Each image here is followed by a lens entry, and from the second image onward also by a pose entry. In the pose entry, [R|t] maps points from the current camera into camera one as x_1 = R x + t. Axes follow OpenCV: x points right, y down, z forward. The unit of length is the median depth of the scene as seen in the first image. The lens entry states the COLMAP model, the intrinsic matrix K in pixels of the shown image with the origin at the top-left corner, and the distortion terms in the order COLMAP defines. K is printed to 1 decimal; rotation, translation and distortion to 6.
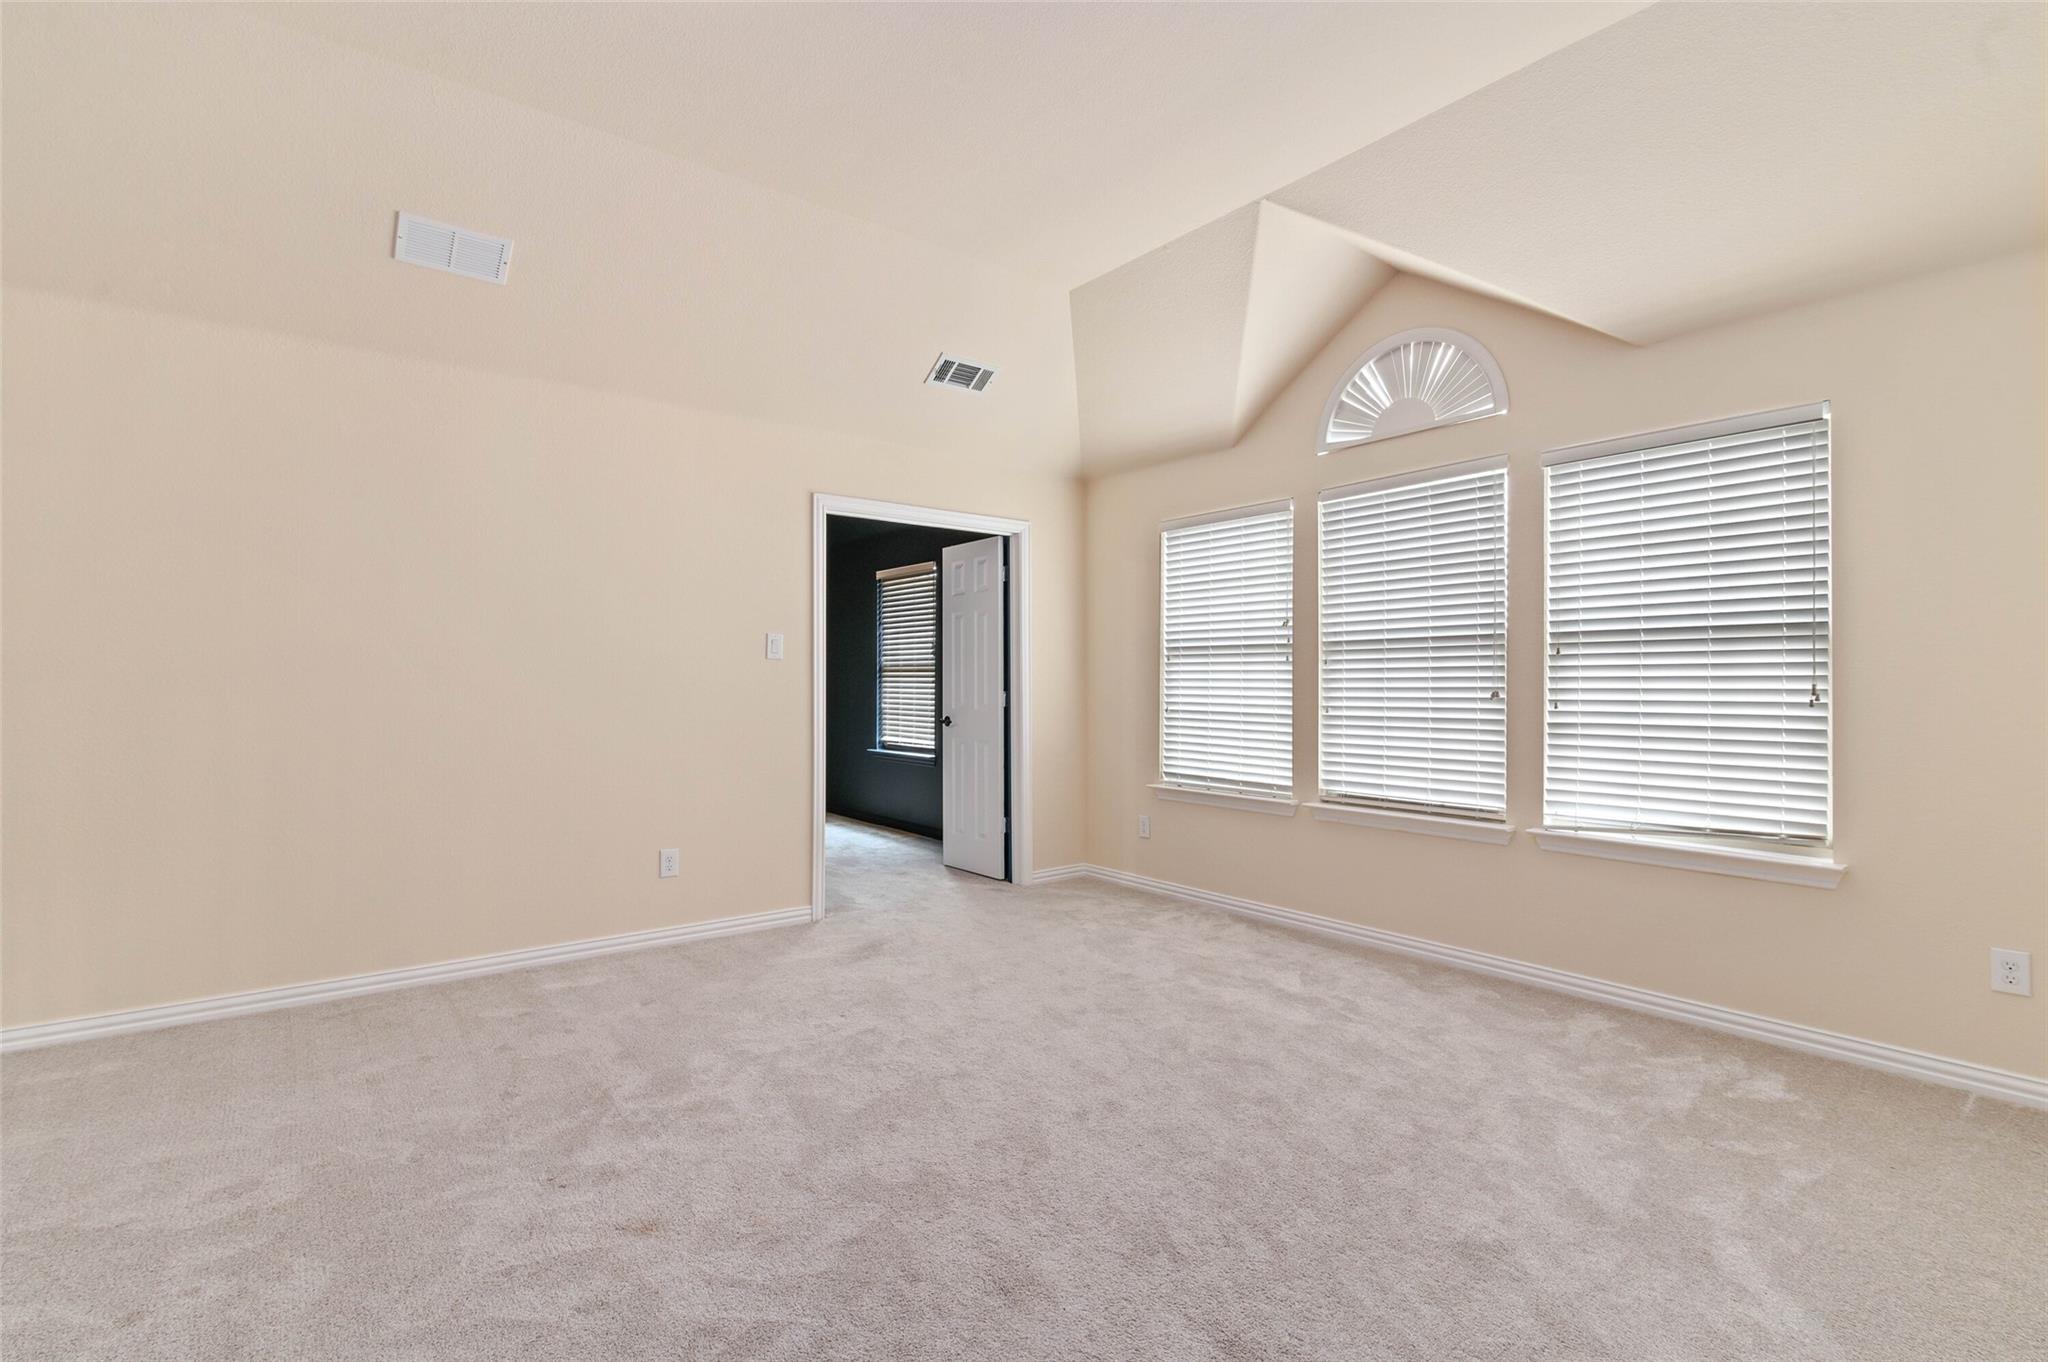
lens RADIAL K [[943.2, 0, 1026.2], [0, 943.2, 677.4], [0, 0, 1]] dist [-0.018500, 0.000100]
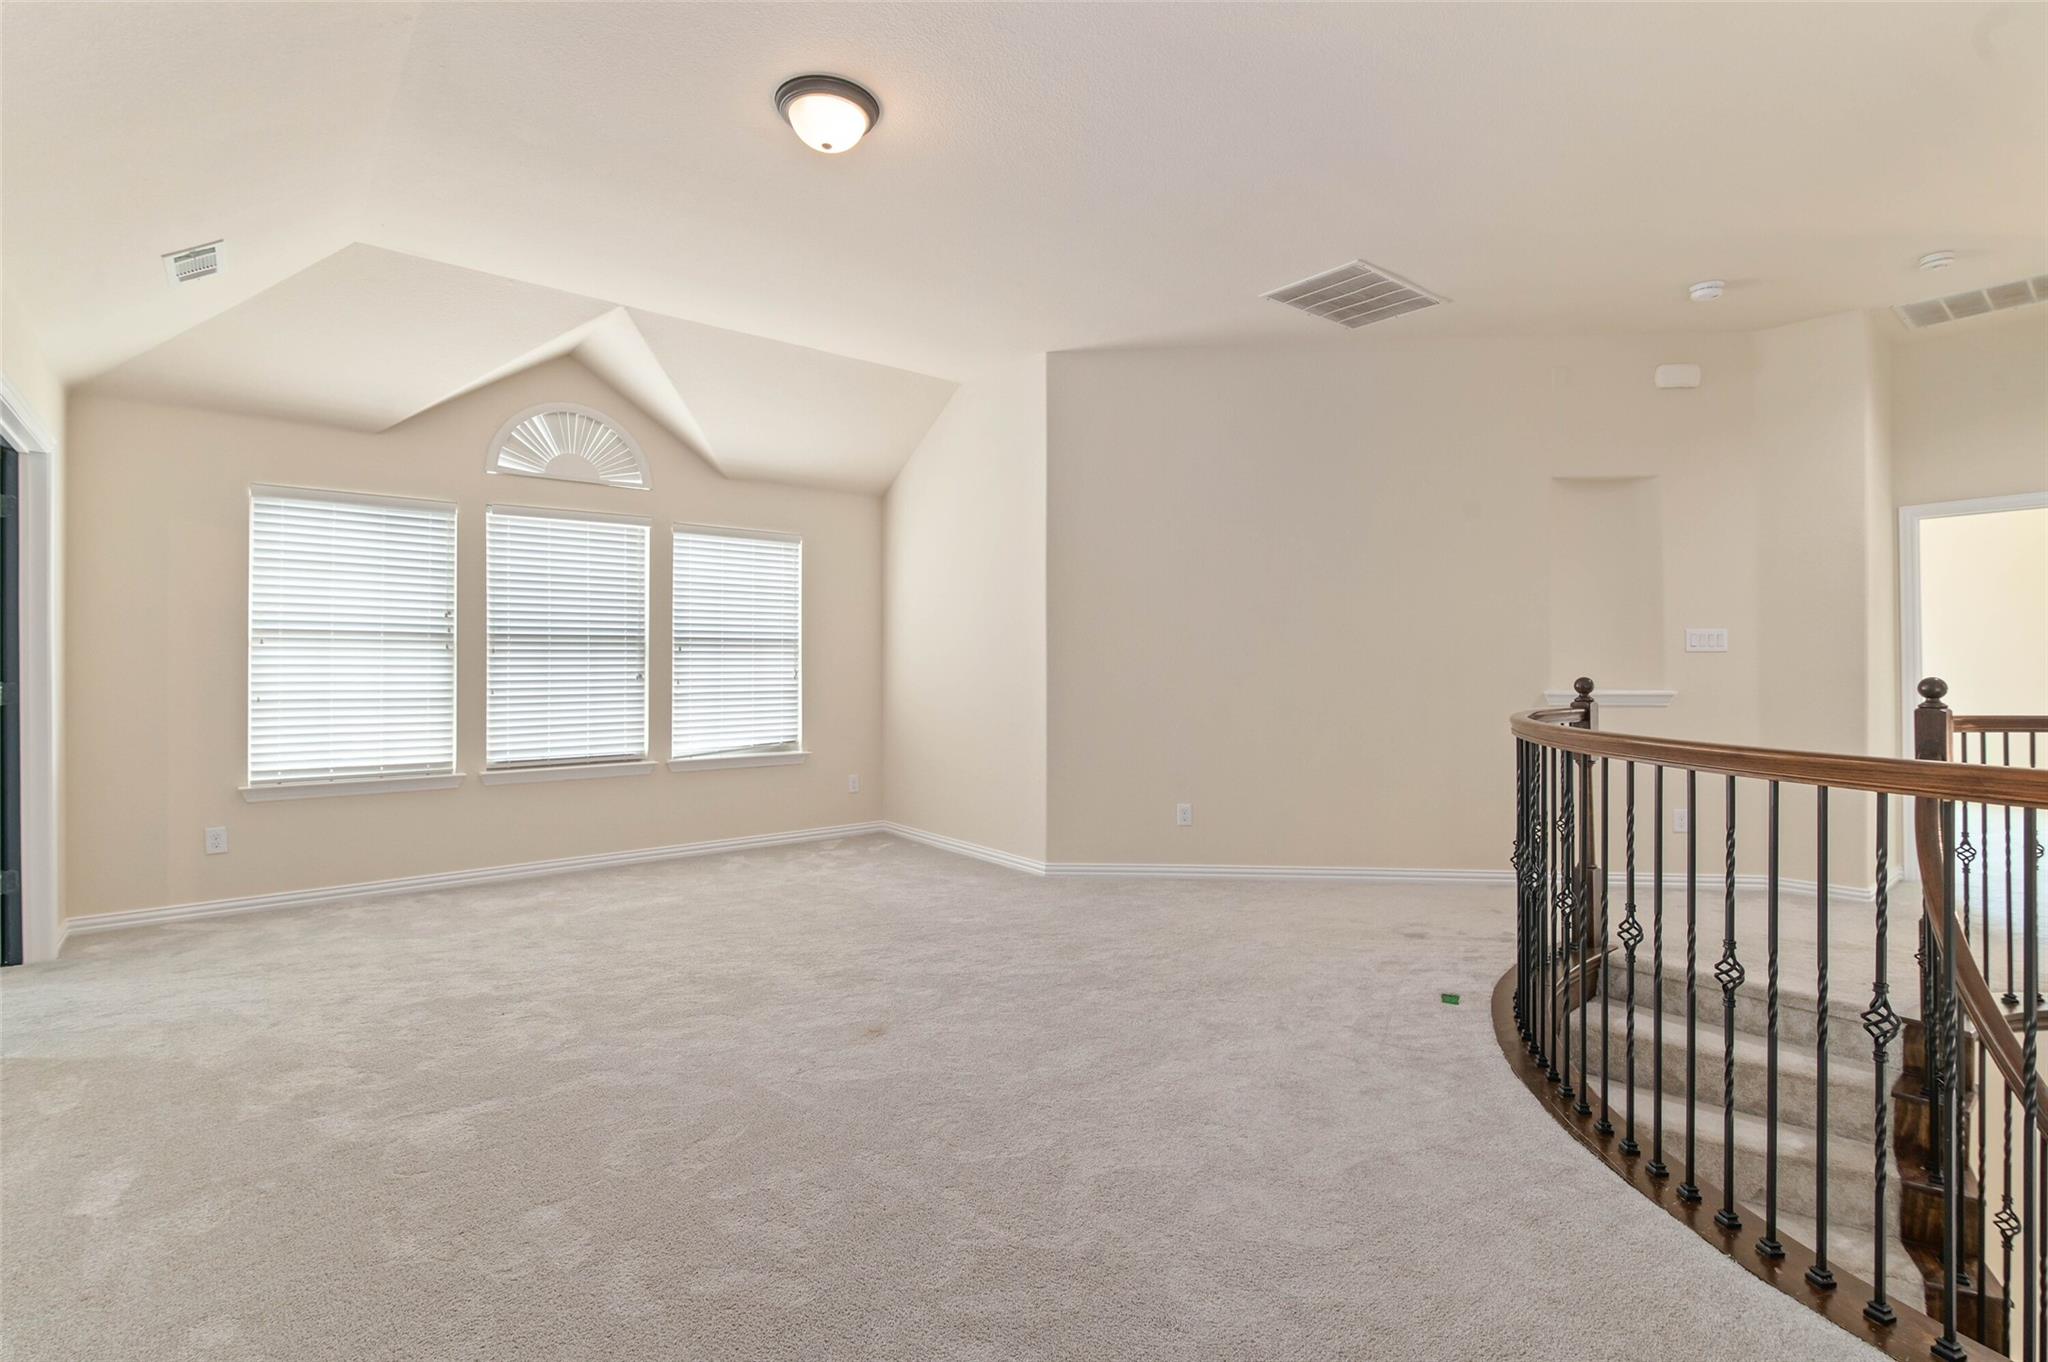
lens RADIAL K [[943.2, 0, 1029.2], [0, 943.2, 671.8], [0, 0, 1]] dist [-0.018500, 0.000100]
pose [[-0.028746, -0.005284, 0.999573, -0.930961], [-0.003115, 0.999982, 0.005196, 0.001658], [-0.999582, -0.002964, -0.028761, 0.388125]]
